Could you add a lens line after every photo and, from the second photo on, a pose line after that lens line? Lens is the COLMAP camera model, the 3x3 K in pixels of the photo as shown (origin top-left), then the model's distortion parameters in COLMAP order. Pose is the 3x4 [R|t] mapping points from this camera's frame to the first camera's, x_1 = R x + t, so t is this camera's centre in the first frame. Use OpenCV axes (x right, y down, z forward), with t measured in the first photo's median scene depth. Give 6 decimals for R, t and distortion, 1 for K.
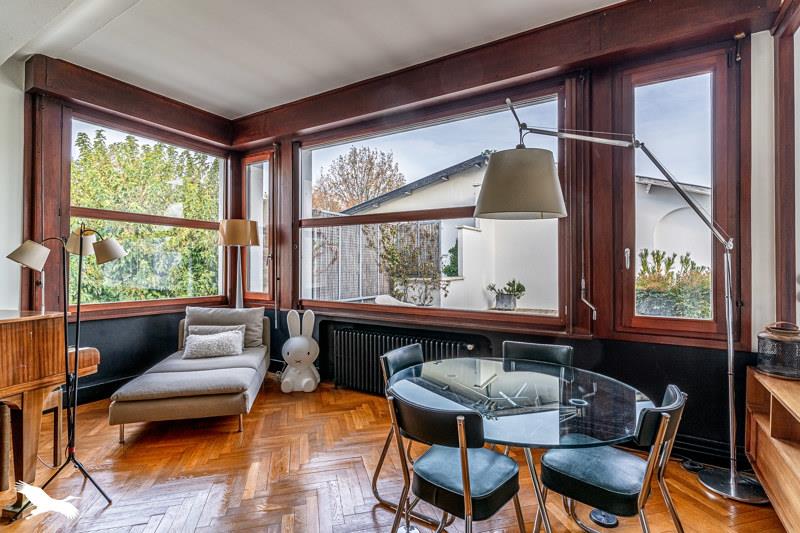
lens RADIAL K [[394.6, 0, 399.8], [0, 394.6, 264.5], [0, 0, 1]] dist [-0.000659, -0.000059]
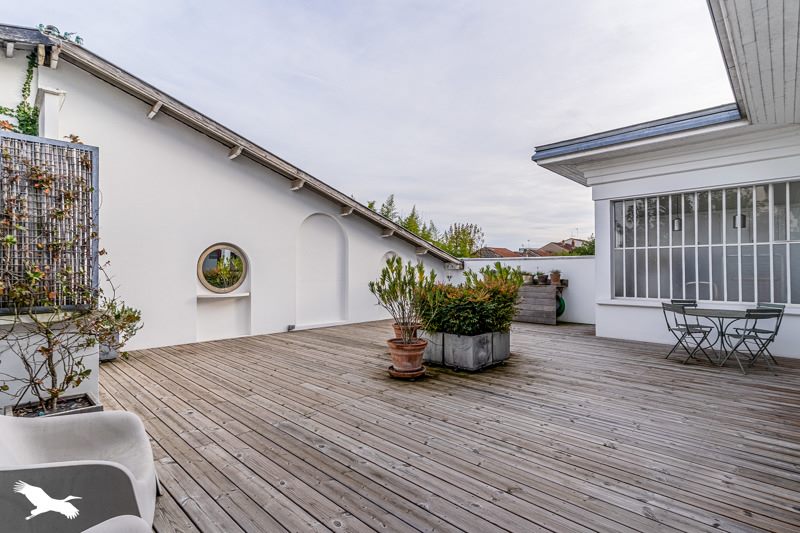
lens RADIAL K [[394.6, 0, 399.9], [0, 394.6, 267.2], [0, 0, 1]] dist [-0.000659, -0.000059]
pose [[0.218853, 0.007810, 0.975726, -0.188359], [-0.001416, 0.999969, -0.007687, -0.003076], [-0.975757, 0.000300, 0.218858, 0.616948]]
